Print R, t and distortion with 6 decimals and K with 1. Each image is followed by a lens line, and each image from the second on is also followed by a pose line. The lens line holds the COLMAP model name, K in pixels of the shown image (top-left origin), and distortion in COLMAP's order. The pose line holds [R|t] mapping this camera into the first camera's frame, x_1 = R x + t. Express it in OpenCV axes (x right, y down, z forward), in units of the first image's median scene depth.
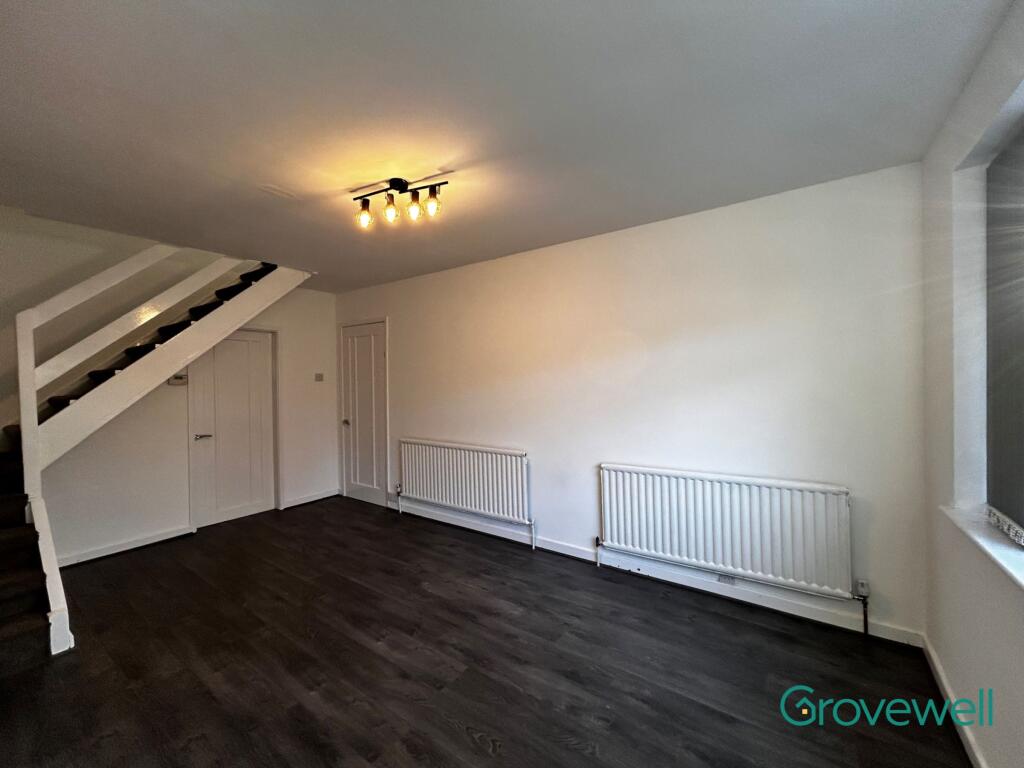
lens RADIAL K [[416.8, 0, 513.3], [0, 416.8, 382.5], [0, 0, 1]] dist [0.000659, 0.000520]
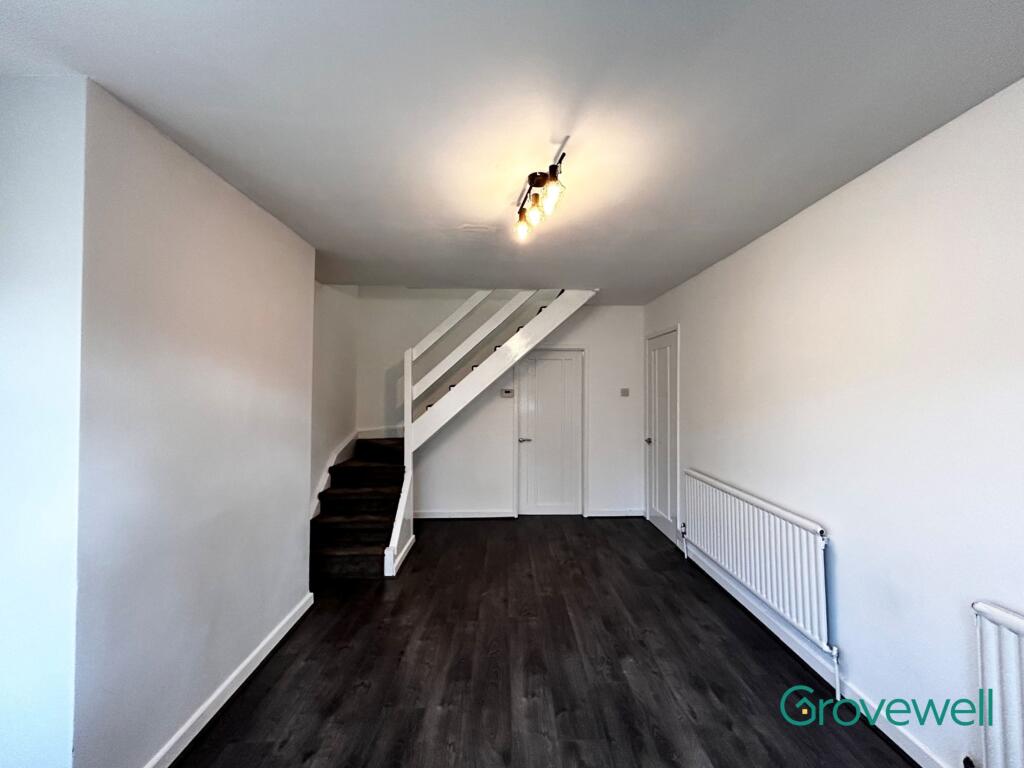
lens RADIAL K [[416.8, 0, 513.3], [0, 416.8, 382.5], [0, 0, 1]] dist [0.000659, 0.000520]
pose [[0.593806, 0.000626, -0.804608, 0.293250], [-0.019932, 0.999704, -0.013932, -0.028515], [0.804361, 0.024311, 0.593643, 0.338536]]
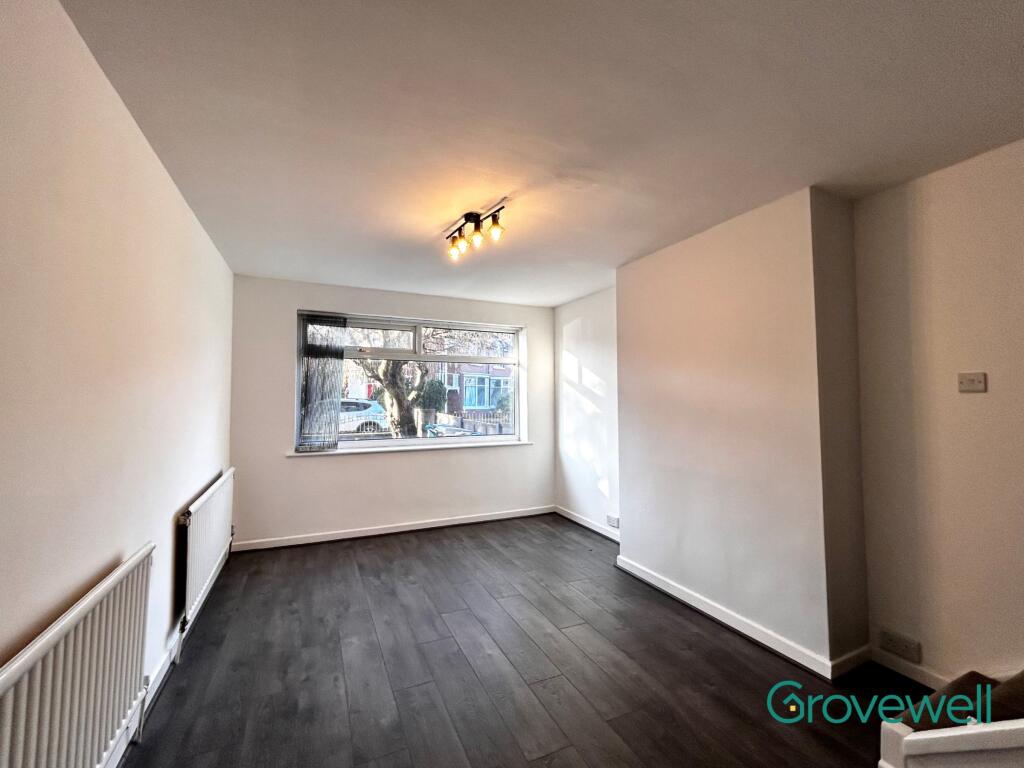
lens RADIAL K [[437.9, 0, 508.0], [0, 437.9, 382.0], [0, 0, 1]] dist [-0.001218, -0.000196]
pose [[-0.858703, 0.032192, 0.511461, -0.707657], [0.018734, 0.999330, -0.031447, 0.007390], [-0.512130, -0.017422, -0.858731, 1.461671]]
